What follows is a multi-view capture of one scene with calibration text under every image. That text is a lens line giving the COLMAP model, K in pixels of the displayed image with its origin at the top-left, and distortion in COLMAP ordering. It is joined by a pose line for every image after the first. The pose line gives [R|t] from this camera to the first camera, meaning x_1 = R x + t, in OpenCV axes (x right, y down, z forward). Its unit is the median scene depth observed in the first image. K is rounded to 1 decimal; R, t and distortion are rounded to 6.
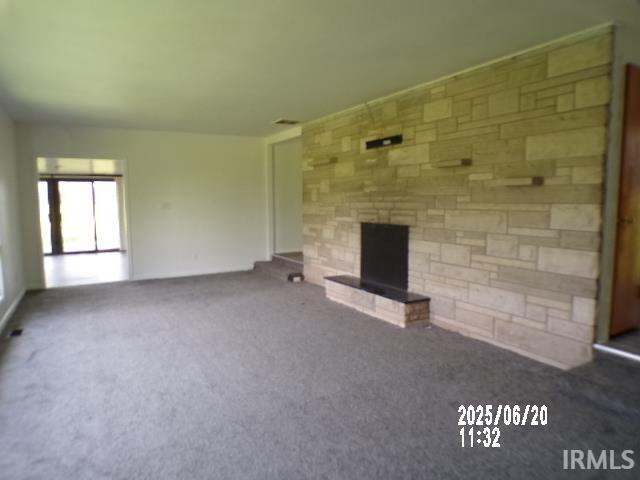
lens RADIAL K [[437.7, 0, 320.0], [0, 437.7, 240.0], [0, 0, 1]] dist [0.000247, 0.000272]
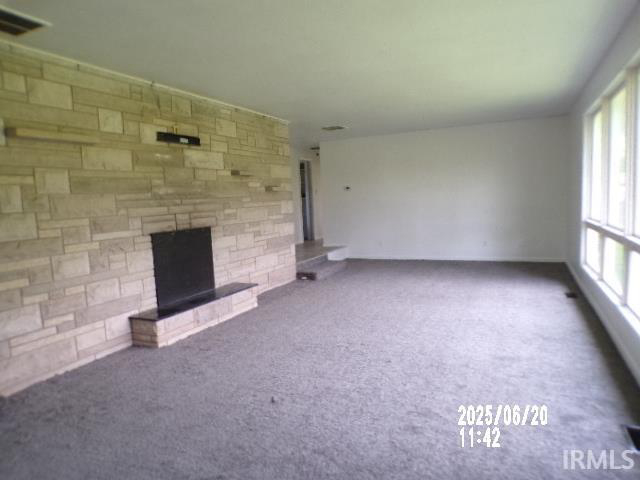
lens RADIAL K [[437.7, 0, 320.0], [0, 437.7, 240.0], [0, 0, 1]] dist [0.000247, 0.000272]
pose [[-0.583078, -0.044431, 0.811200, -0.787408], [0.125636, 0.981560, 0.144068, -0.115977], [-0.802642, 0.185919, -0.566744, 1.355907]]
